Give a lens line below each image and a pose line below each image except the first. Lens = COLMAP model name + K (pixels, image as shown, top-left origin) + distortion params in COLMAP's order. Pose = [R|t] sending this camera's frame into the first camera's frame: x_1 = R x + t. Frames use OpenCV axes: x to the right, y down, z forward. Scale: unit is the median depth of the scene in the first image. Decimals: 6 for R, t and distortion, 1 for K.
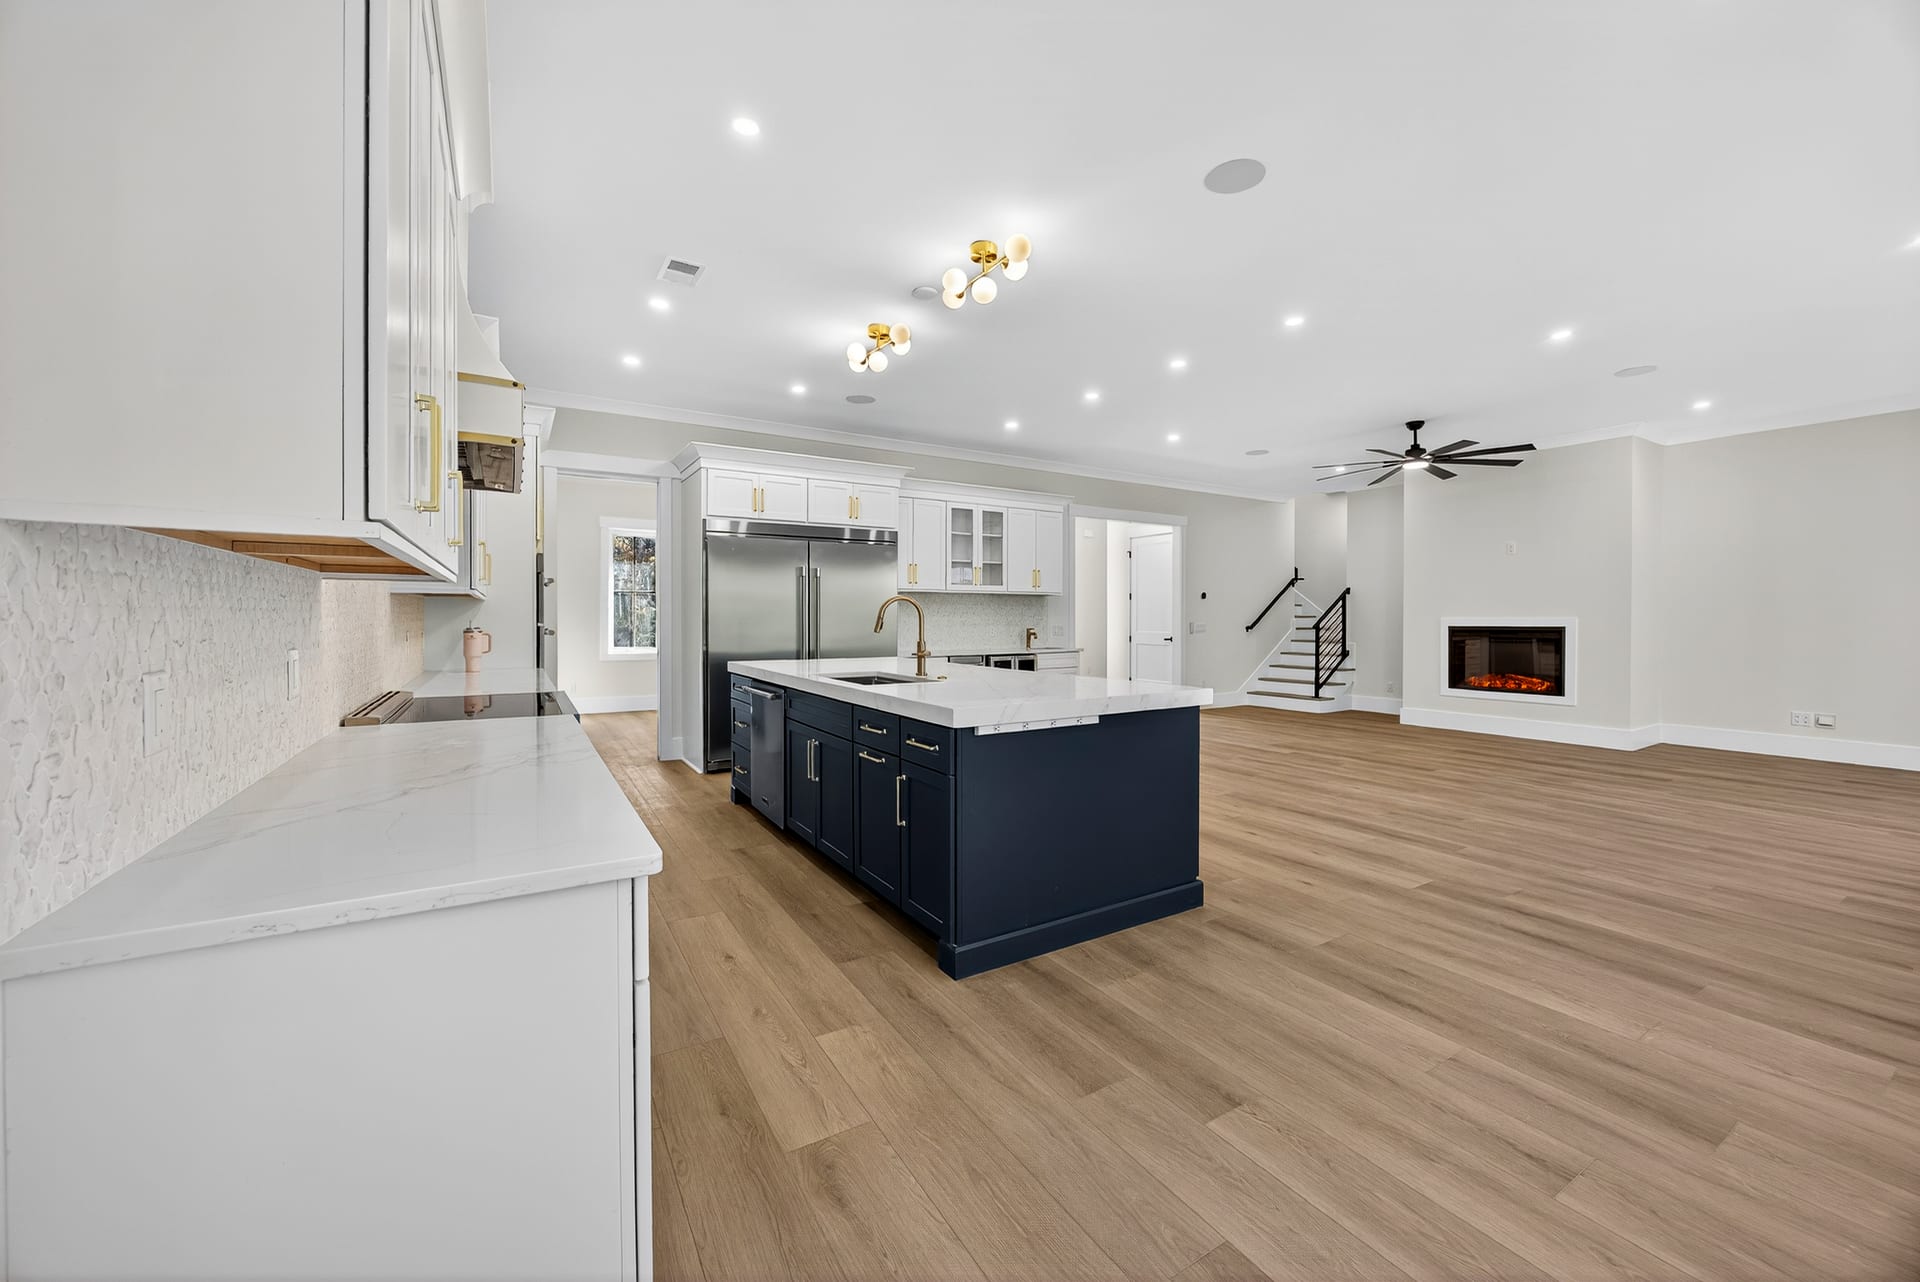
lens RADIAL K [[739.8, 0, 968.0], [0, 739.8, 625.4], [0, 0, 1]] dist [-0.022353, 0.006959]
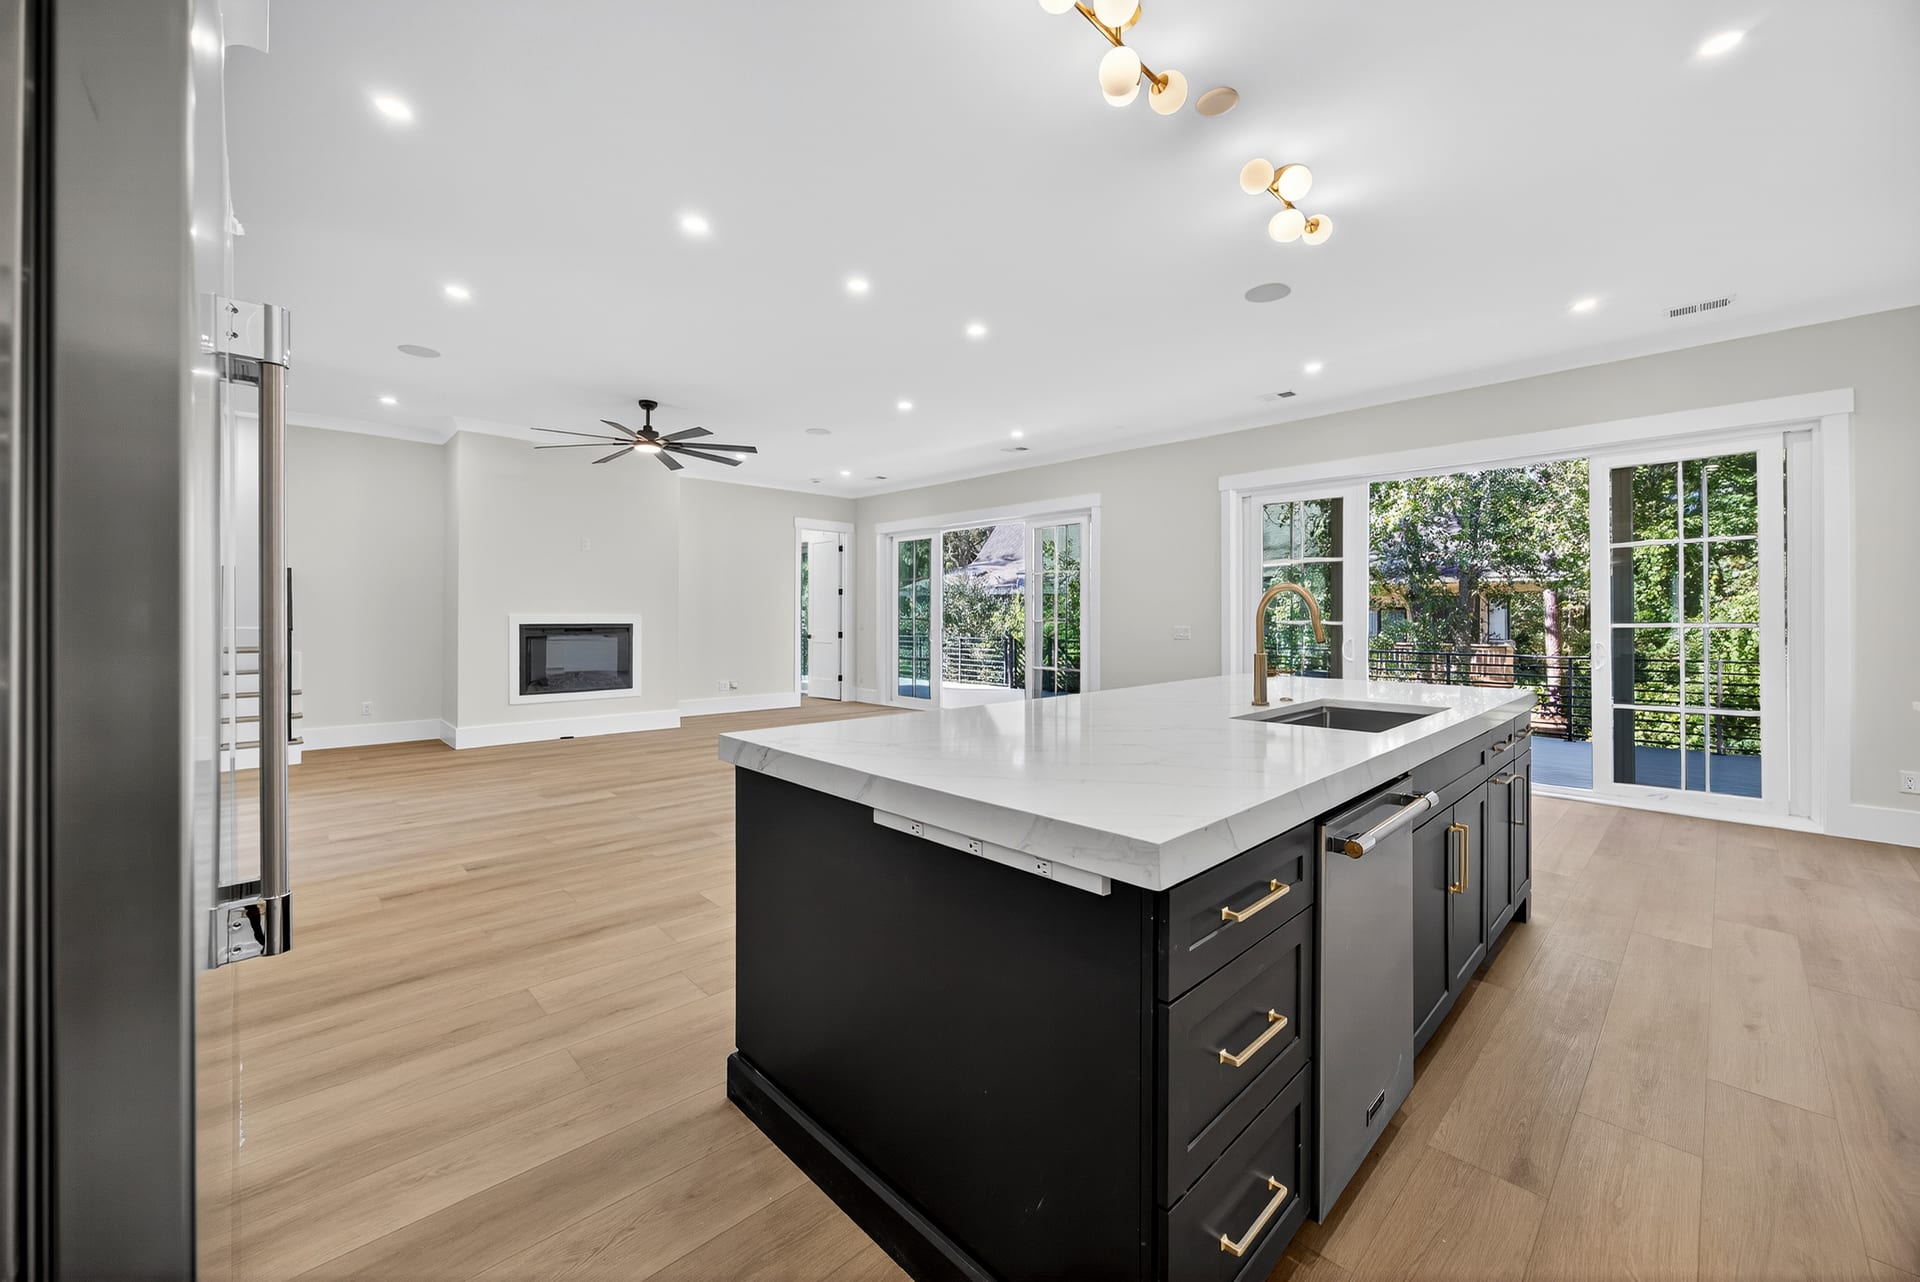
lens RADIAL K [[739.8, 0, 963.1], [0, 739.8, 611.3], [0, 0, 1]] dist [-0.022353, 0.006959]
pose [[-0.214999, 0.005466, 0.976599, -0.528040], [0.007053, 0.999967, -0.004044, -0.011187], [-0.976589, 0.006018, -0.215030, 1.151561]]
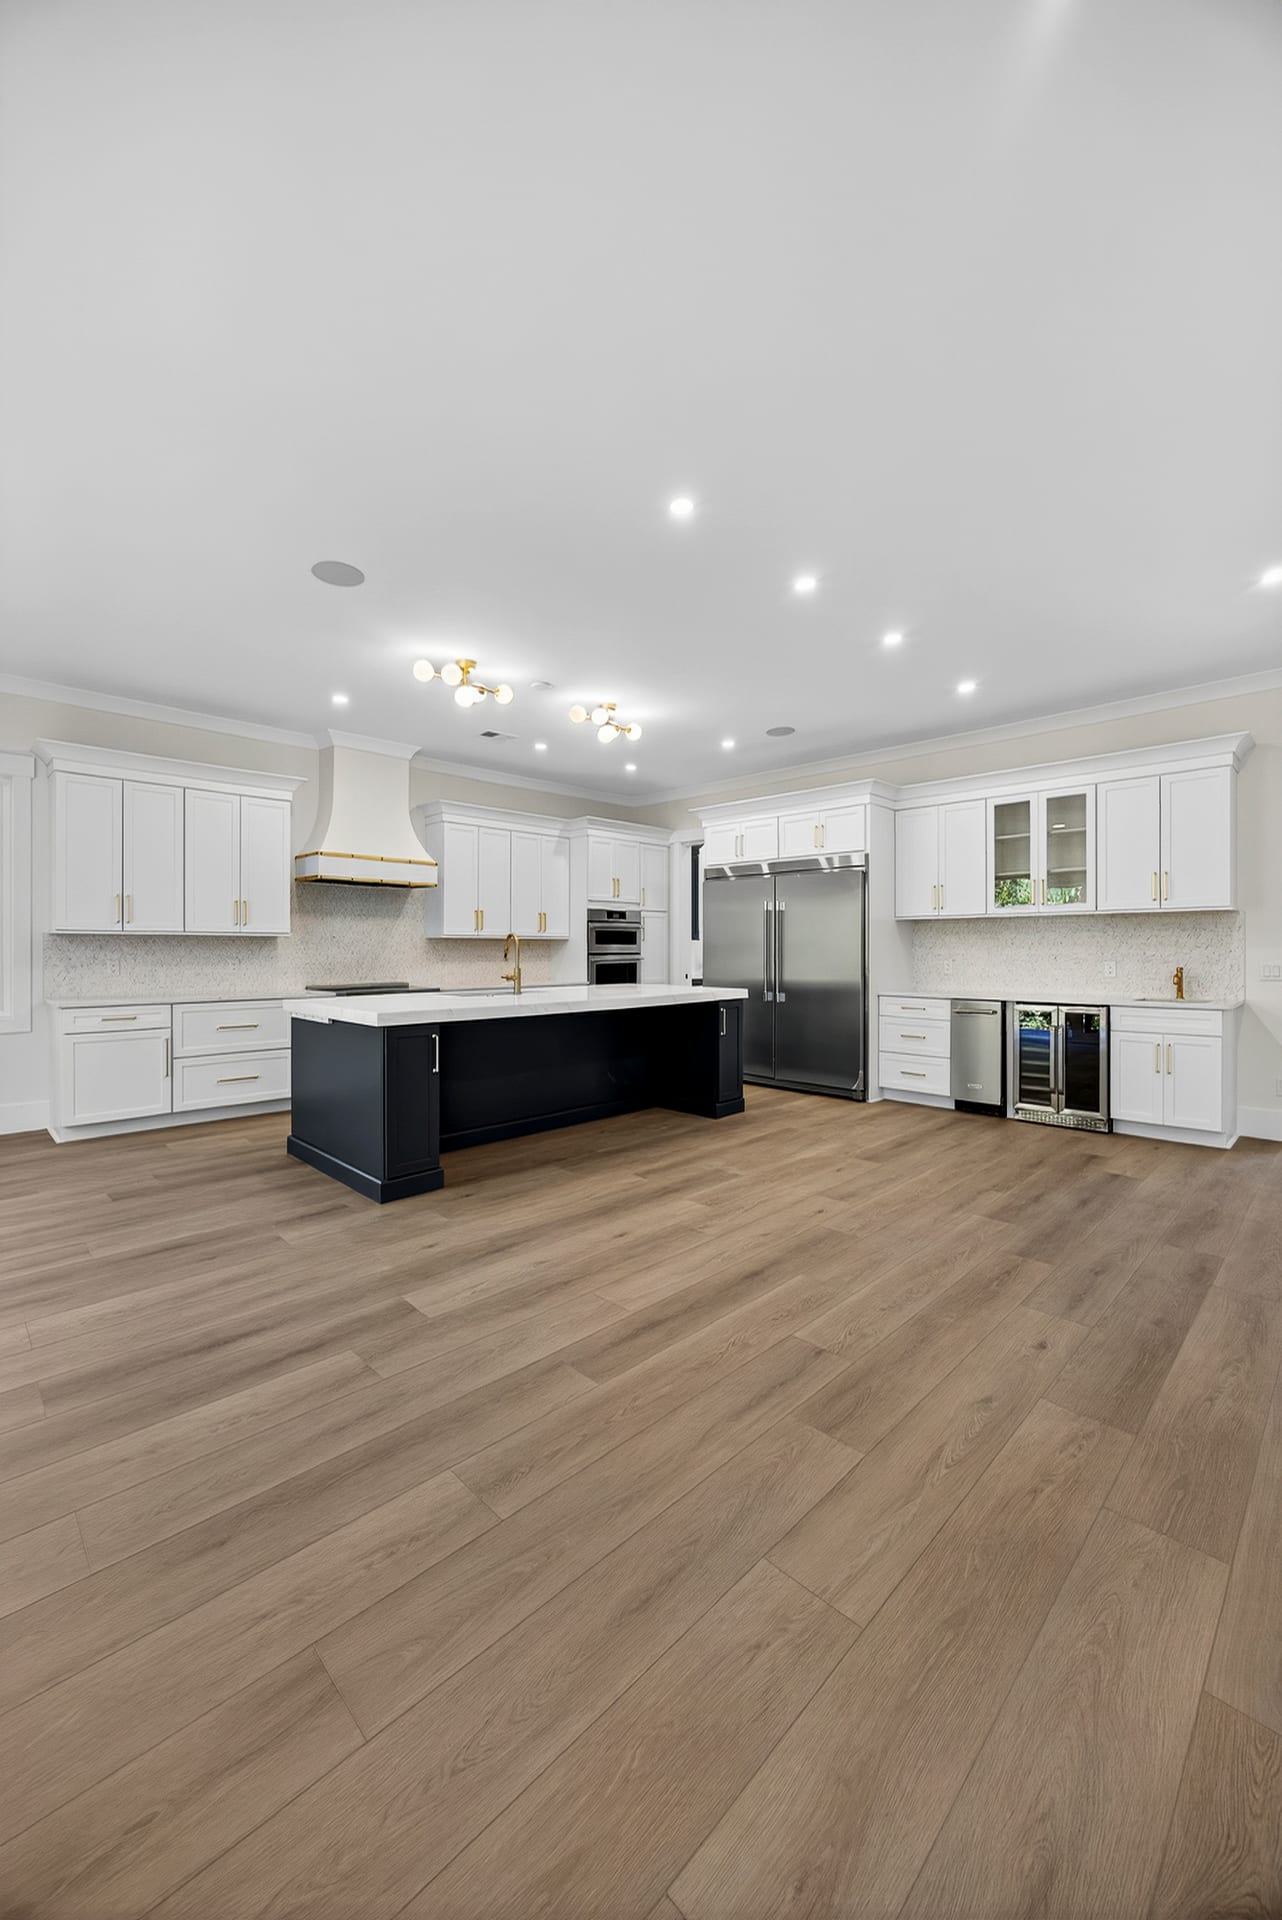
lens RADIAL K [[739.8, 0, 634.5], [0, 739.8, 944.9], [0, 0, 1]] dist [-0.022353, 0.006959]
pose [[0.219537, -0.004643, -0.975593, 1.008670], [-0.010351, 0.999921, -0.007088, -0.009788], [0.975549, 0.011654, 0.219471, 0.752573]]
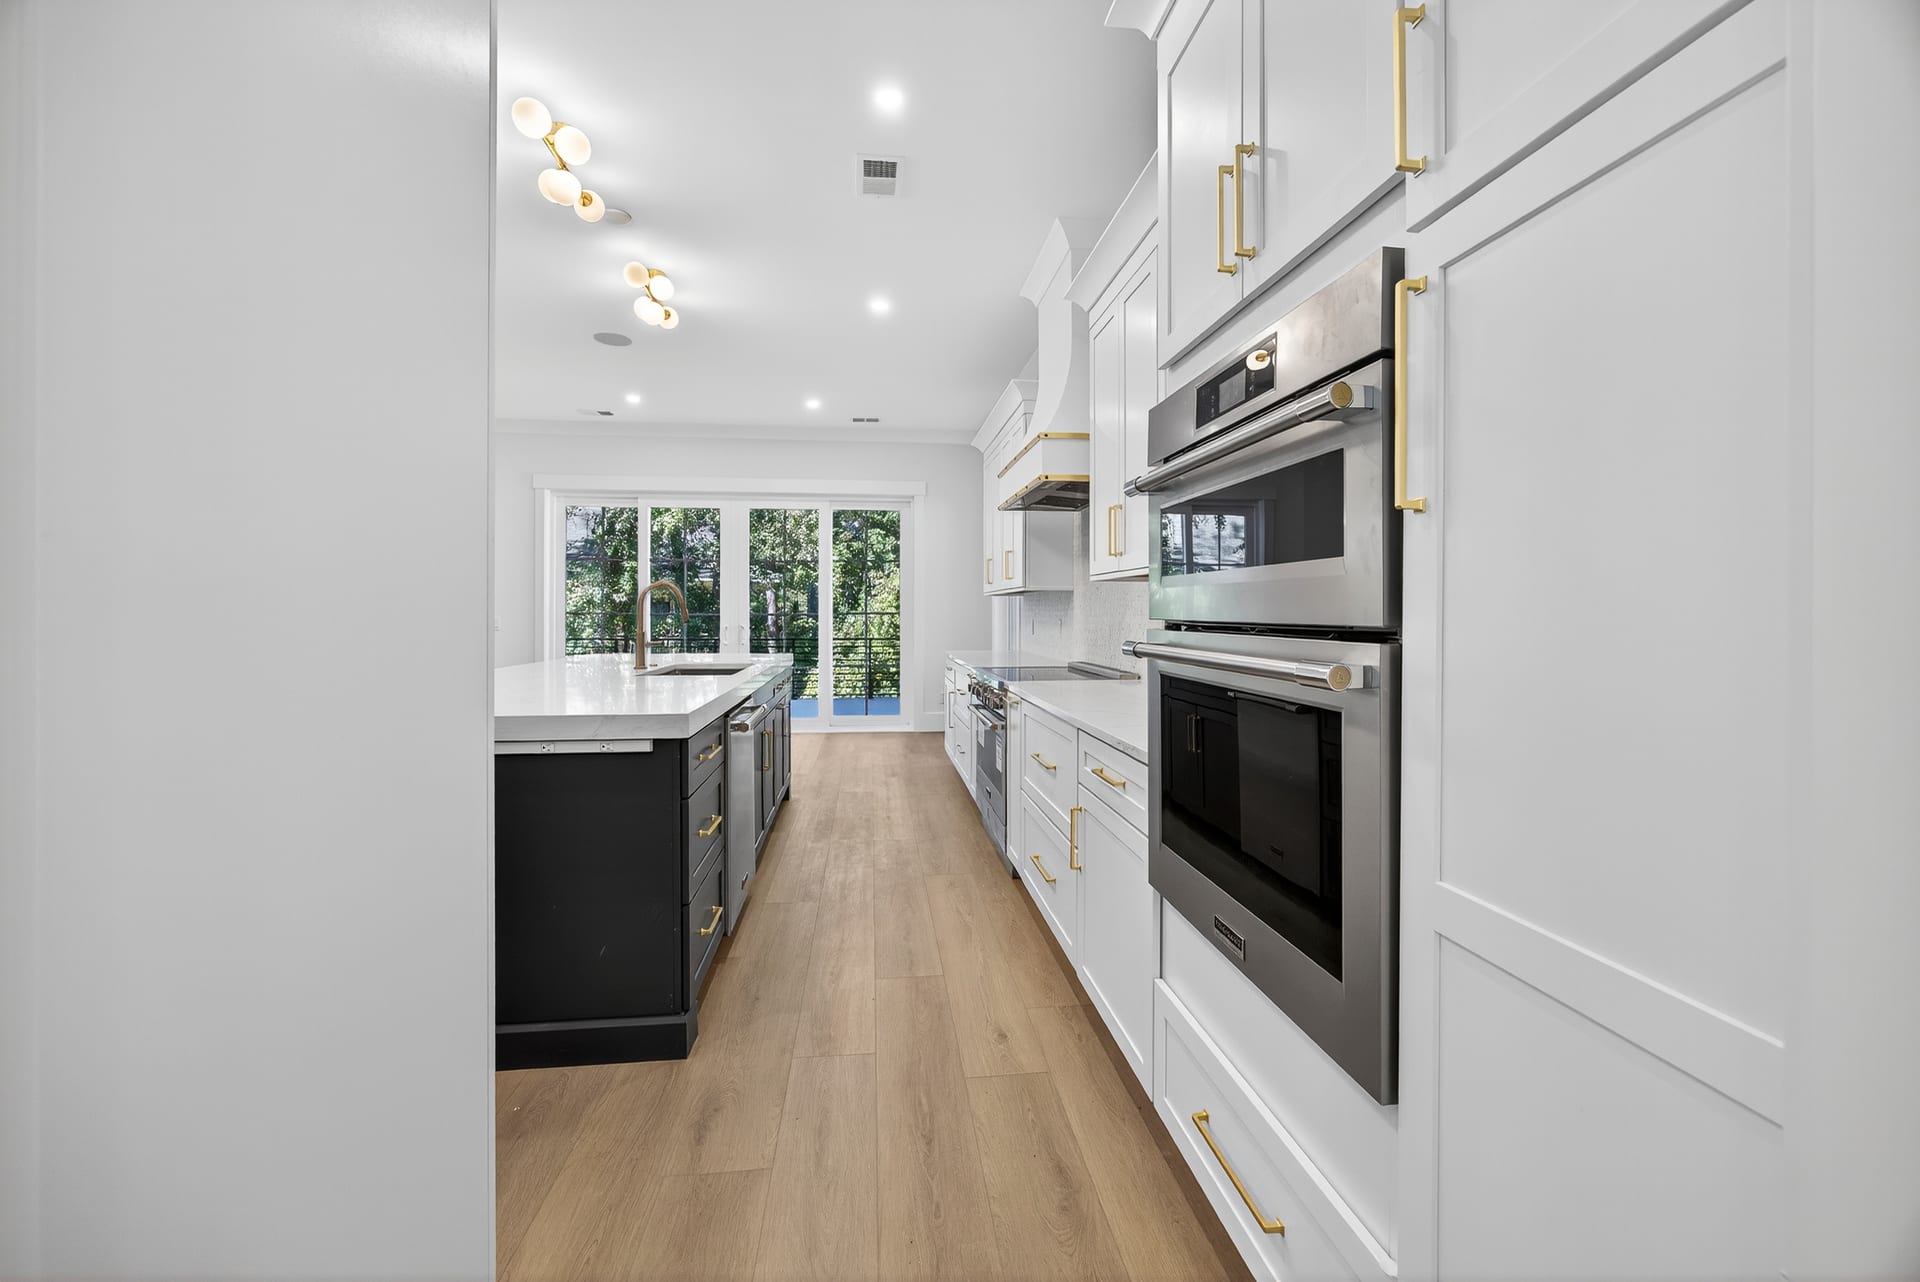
lens RADIAL K [[762.7, 0, 979.2], [0, 762.7, 616.1], [0, 0, 1]] dist [-0.015678, 0.001814]
pose [[-0.919880, -0.004184, 0.392177, -0.660115], [0.001448, 0.999900, 0.014064, -0.006395], [-0.392197, 0.013505, -0.919782, 1.393331]]
